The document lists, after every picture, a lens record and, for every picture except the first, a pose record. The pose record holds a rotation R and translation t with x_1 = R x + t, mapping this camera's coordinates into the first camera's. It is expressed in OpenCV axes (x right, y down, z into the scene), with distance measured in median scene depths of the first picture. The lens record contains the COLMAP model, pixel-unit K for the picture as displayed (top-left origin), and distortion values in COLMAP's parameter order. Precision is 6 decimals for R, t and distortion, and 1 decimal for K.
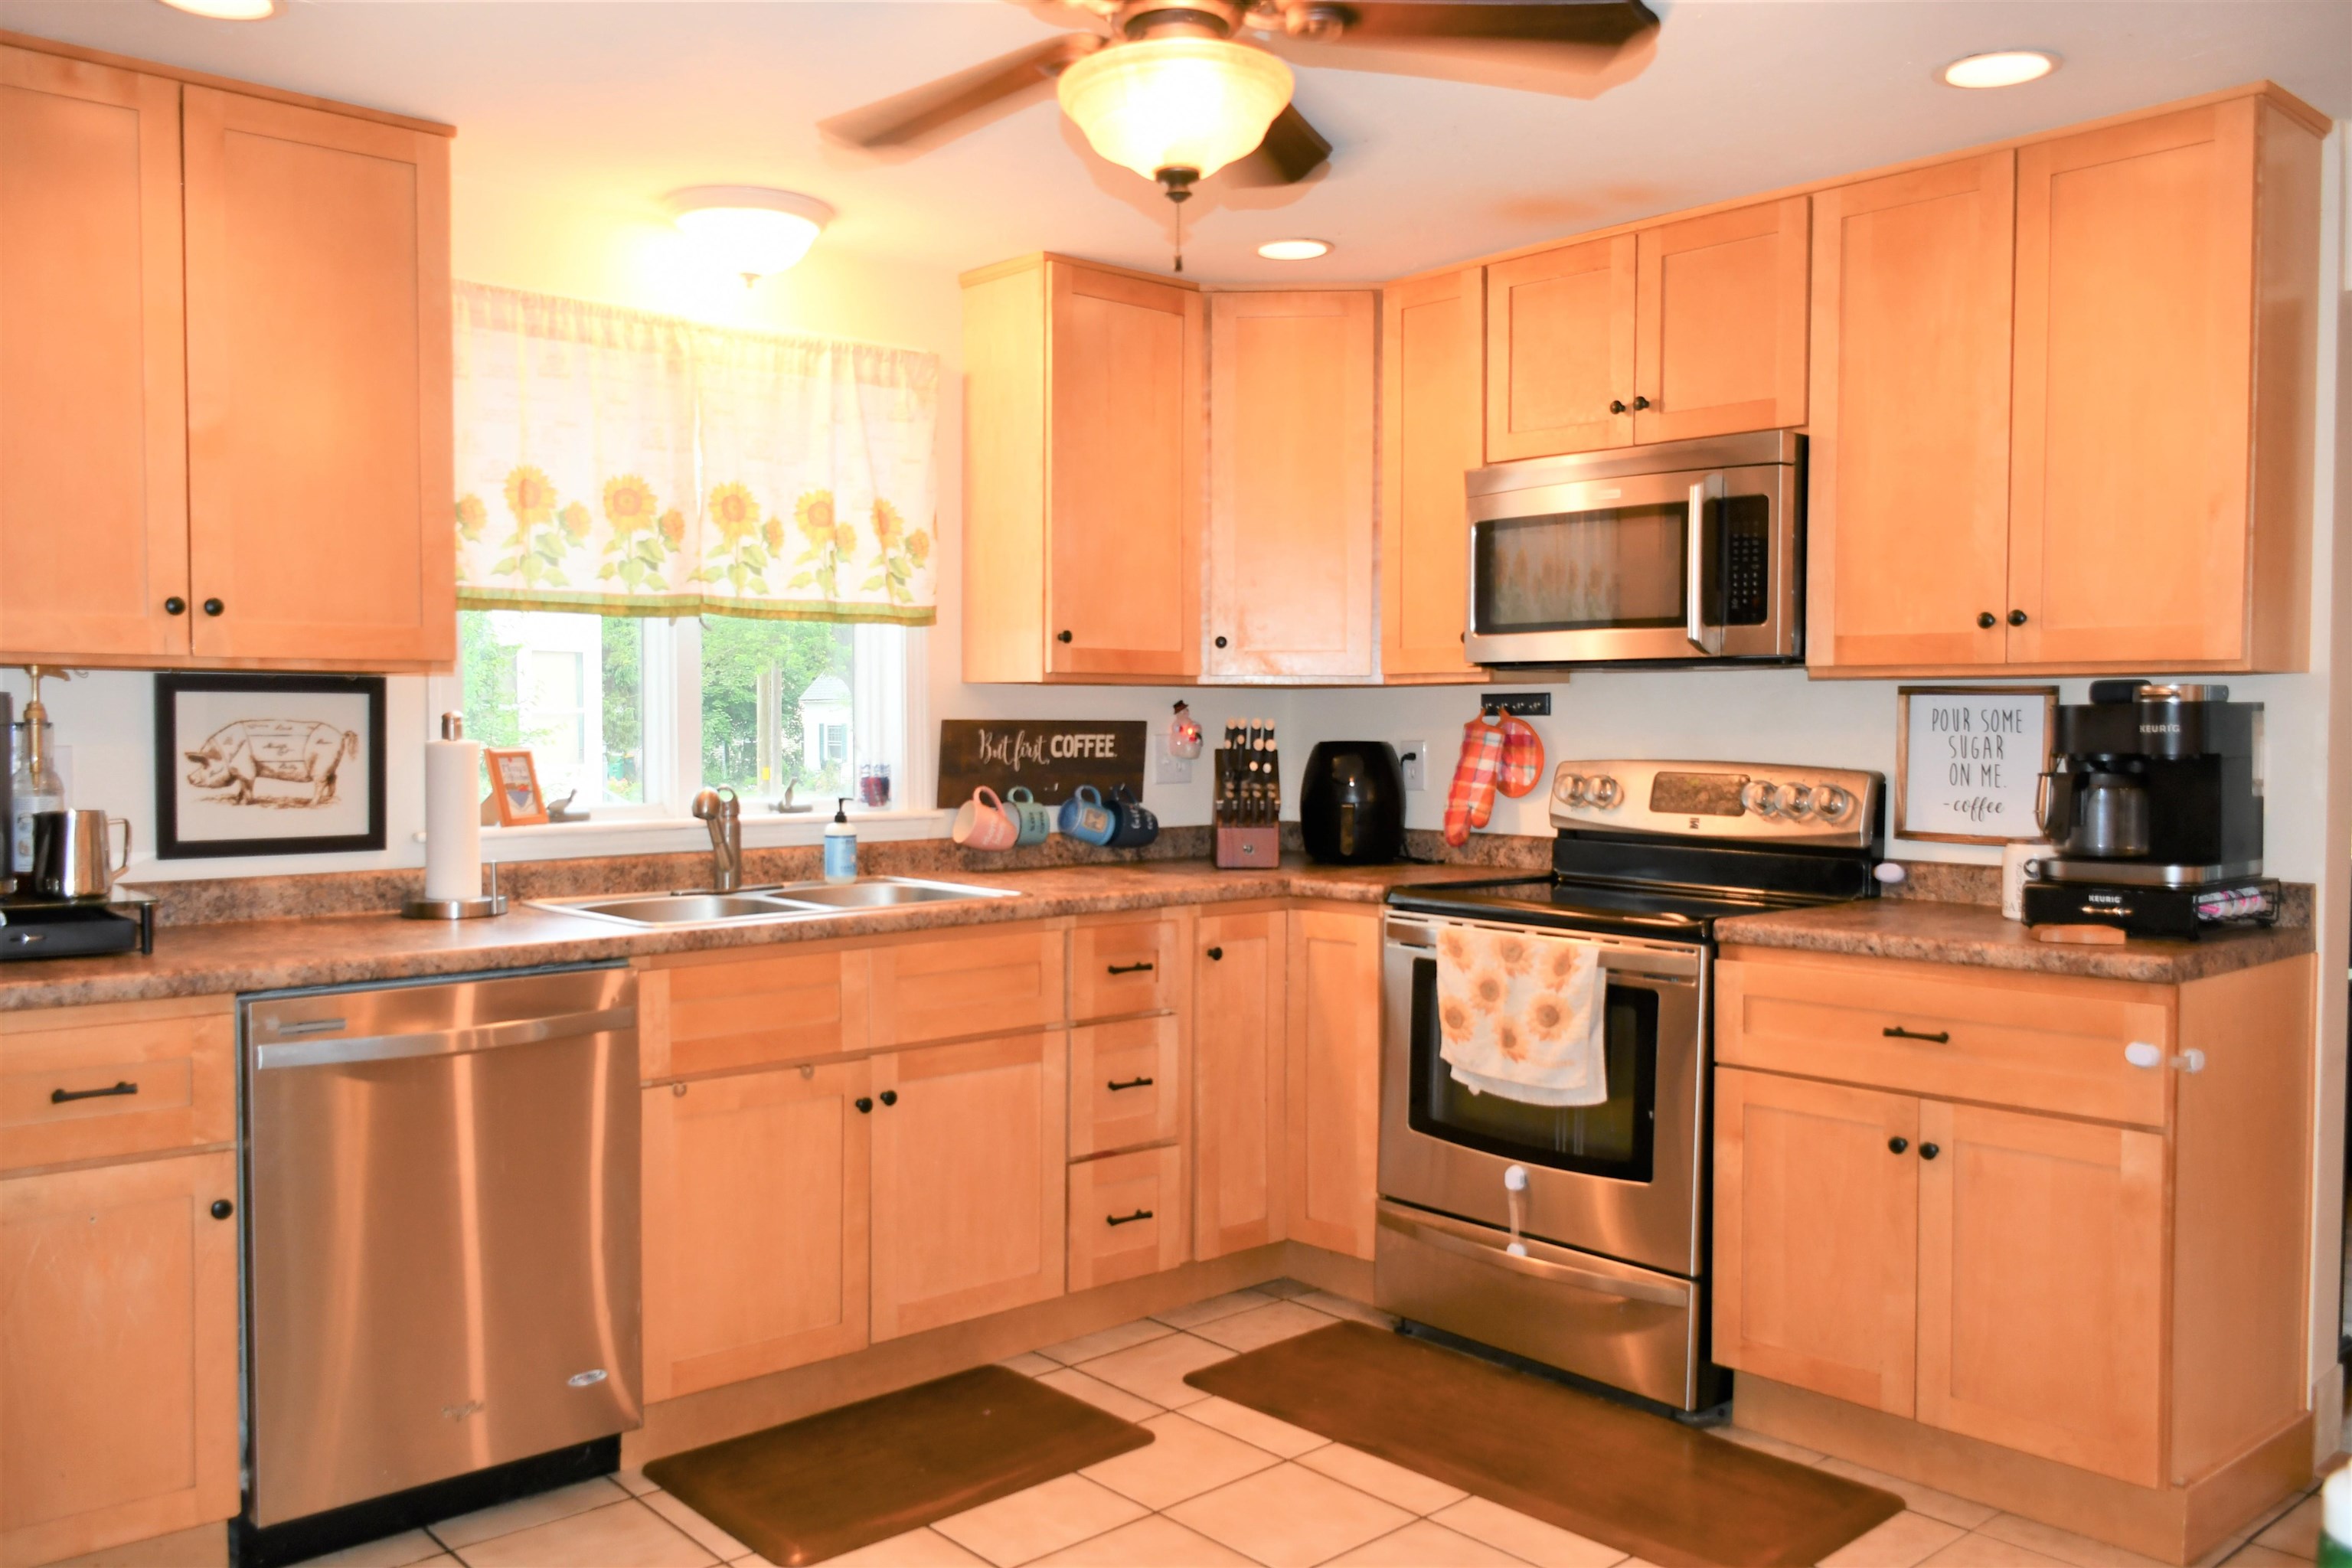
lens RADIAL K [[1860.9, 0, 1179.3], [0, 1860.9, 776.2], [0, 0, 1]] dist [-0.004437, 0.000414]
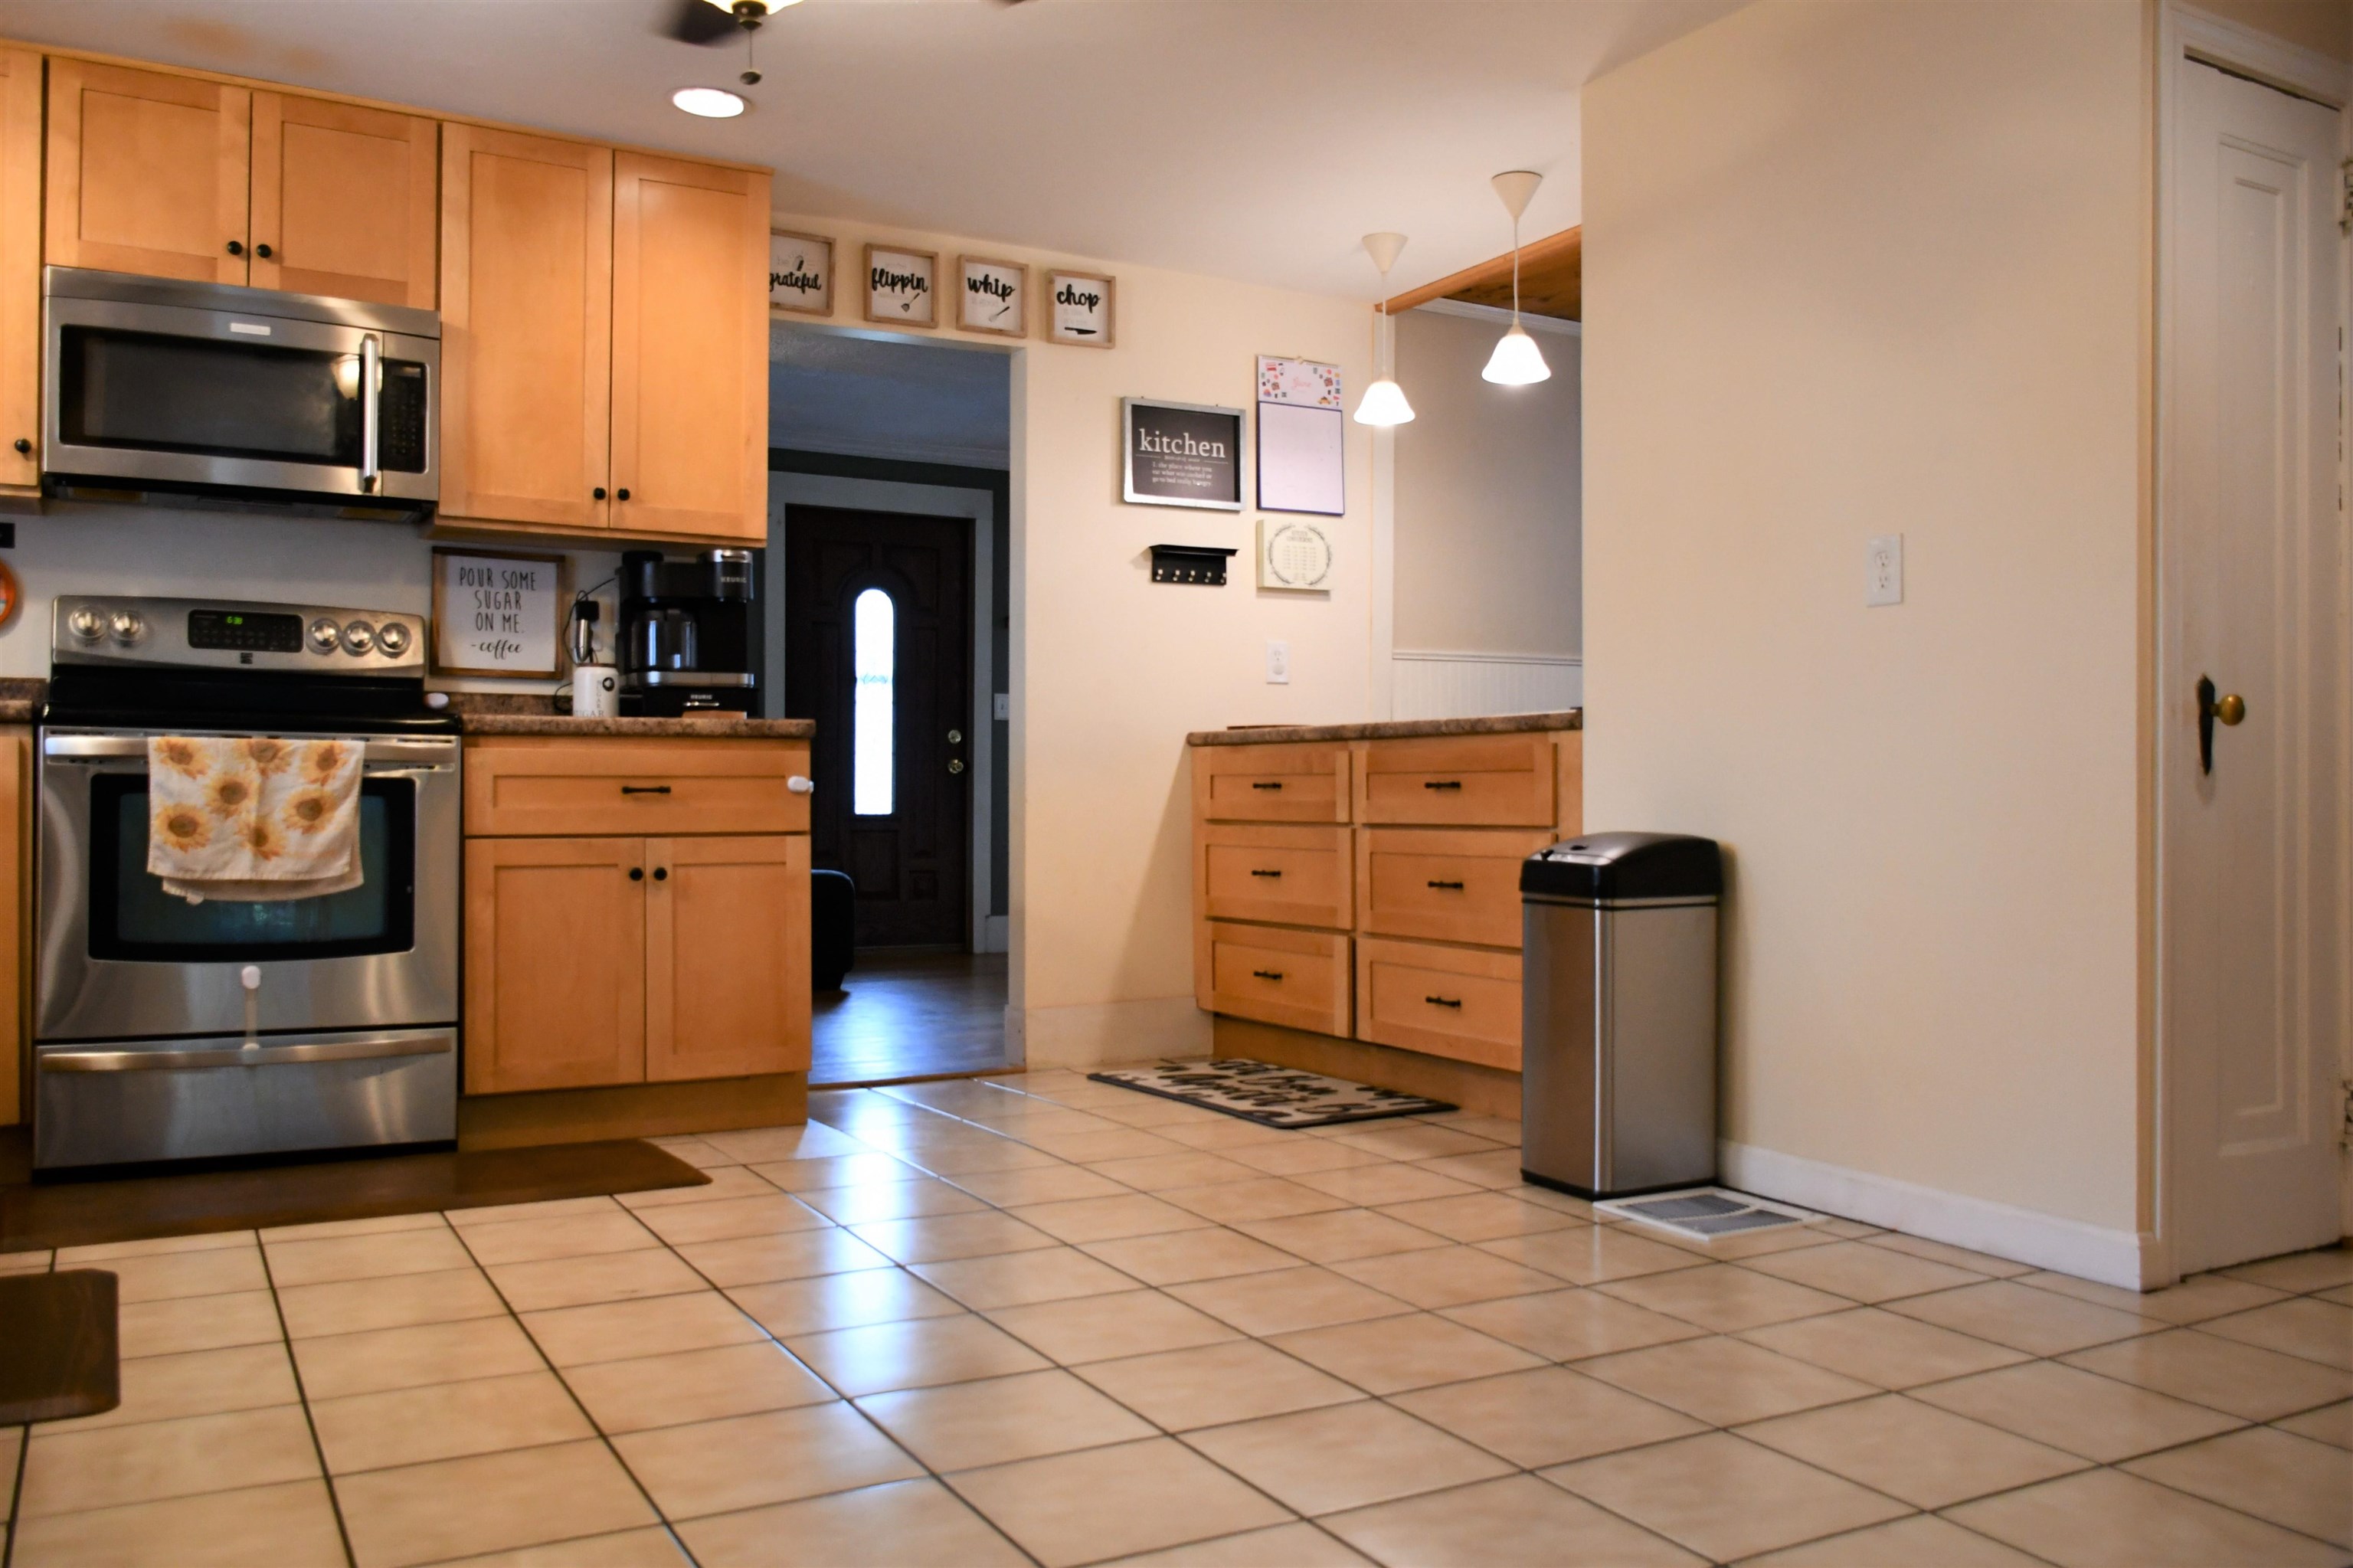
lens RADIAL K [[1861.7, 0, 1175.5], [0, 1861.7, 778.9], [0, 0, 1]] dist [-0.004437, 0.000414]
pose [[0.226090, 0.004124, 0.974098, -0.709954], [0.028427, 0.999537, -0.010830, 0.134965], [-0.973692, 0.030139, 0.225868, 0.279748]]
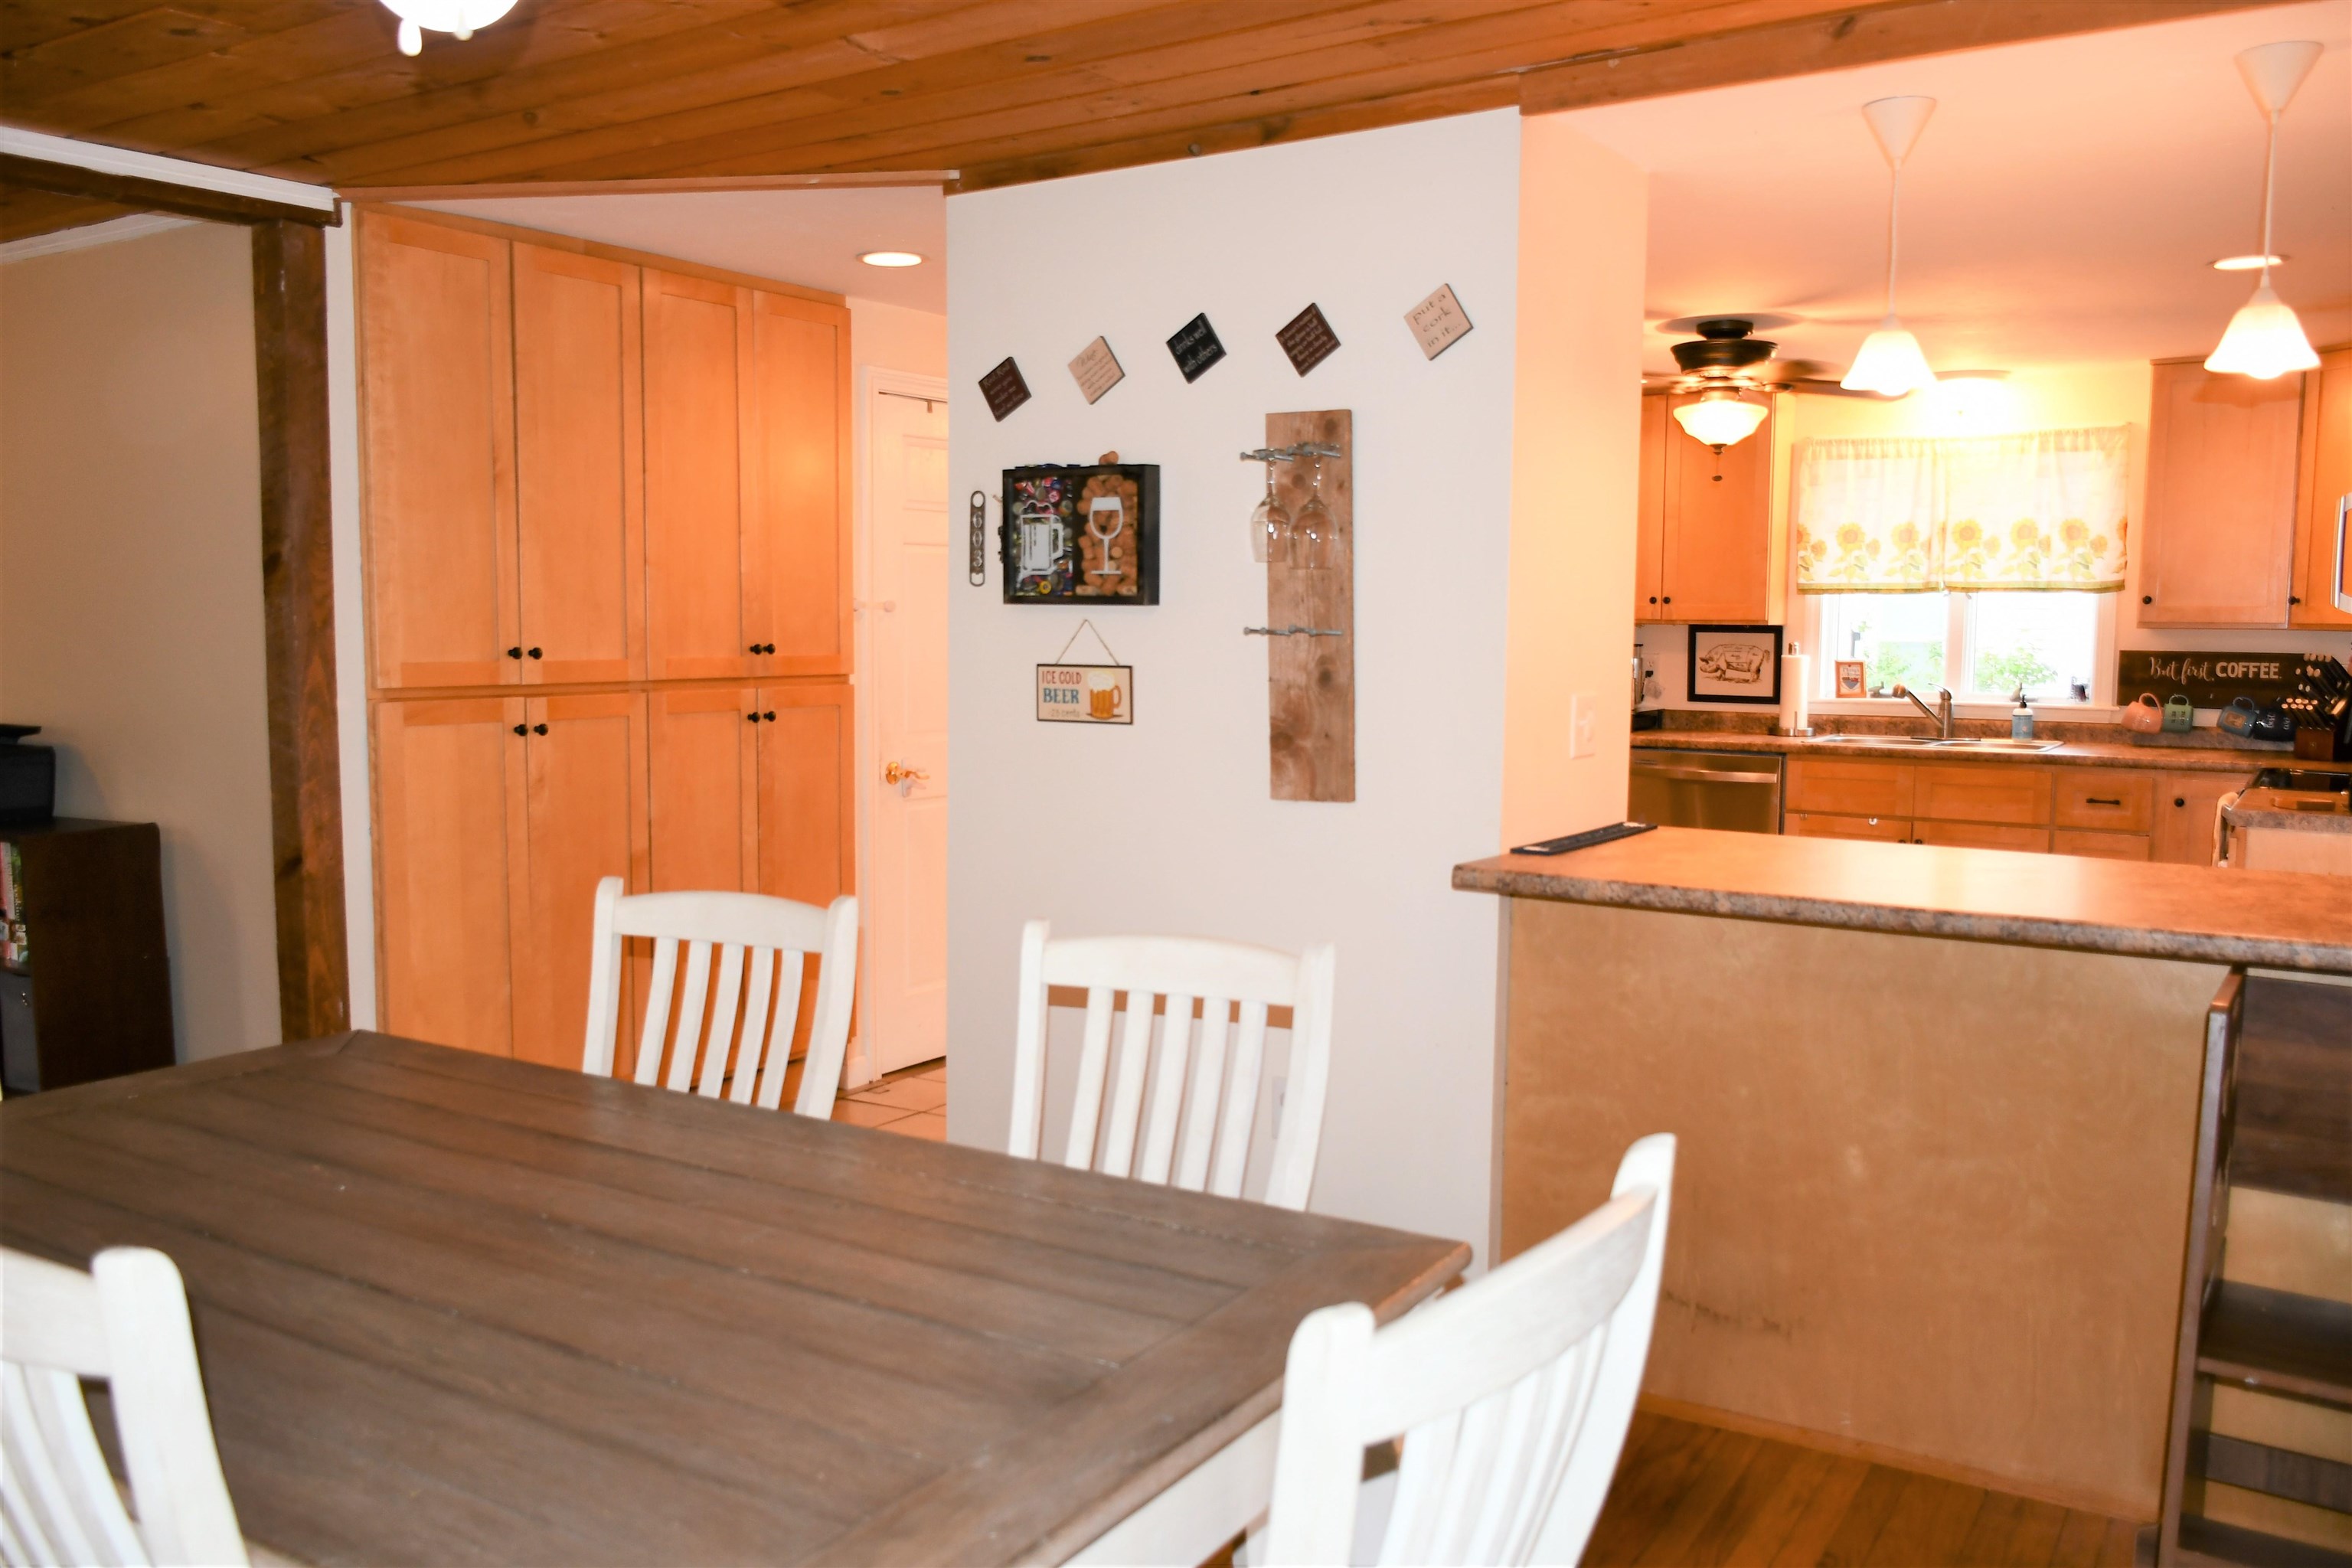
lens RADIAL K [[1860.9, 0, 1177.3], [0, 1860.9, 792.0], [0, 0, 1]] dist [-0.004437, 0.000414]
pose [[0.247958, 0.091426, -0.964447, 1.420622], [-0.038524, 0.995680, 0.084483, -0.014460], [0.968005, 0.016206, 0.250409, -0.227750]]
